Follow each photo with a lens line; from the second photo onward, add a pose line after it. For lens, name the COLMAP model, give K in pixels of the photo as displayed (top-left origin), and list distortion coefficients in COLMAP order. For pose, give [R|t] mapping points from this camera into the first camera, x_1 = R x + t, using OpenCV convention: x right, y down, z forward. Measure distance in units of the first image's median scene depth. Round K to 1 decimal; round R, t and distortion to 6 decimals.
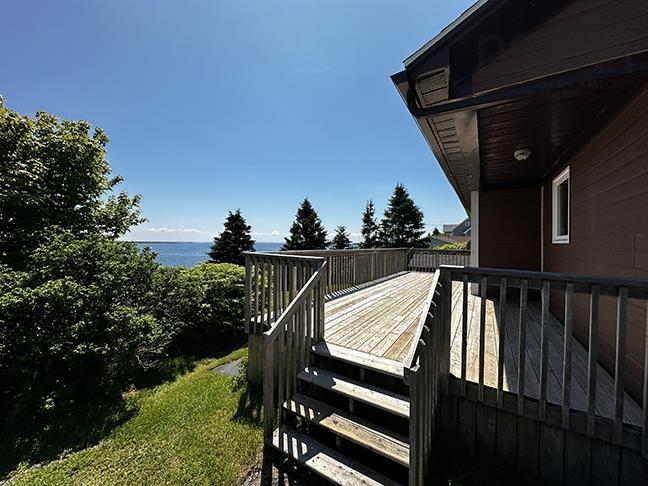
lens RADIAL K [[257.7, 0, 325.4], [0, 257.7, 246.2], [0, 0, 1]] dist [-0.002618, 0.000251]
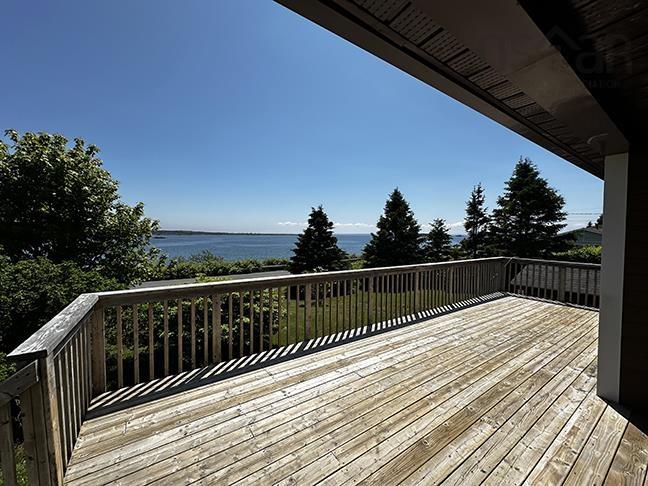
lens RADIAL K [[257.7, 0, 324.1], [0, 257.7, 243.2], [0, 0, 1]] dist [-0.002618, 0.000251]
pose [[0.908613, 0.012632, -0.417448, 0.080342], [-0.003651, 0.999745, 0.022305, -0.019489], [0.417623, -0.018742, 0.908427, 0.104448]]
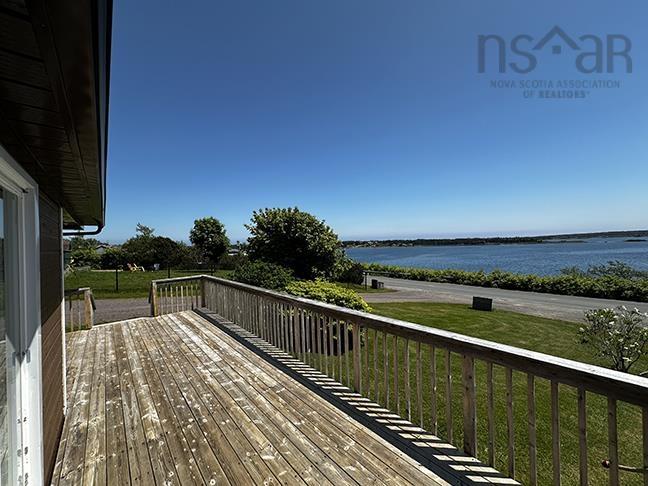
lens RADIAL K [[257.7, 0, 326.0], [0, 257.7, 245.2], [0, 0, 1]] dist [-0.002618, 0.000251]
pose [[-0.312098, 0.002175, -0.950048, 0.231946], [0.023238, 0.999716, -0.005345, -0.031096], [0.949766, -0.023745, -0.312060, 0.437280]]
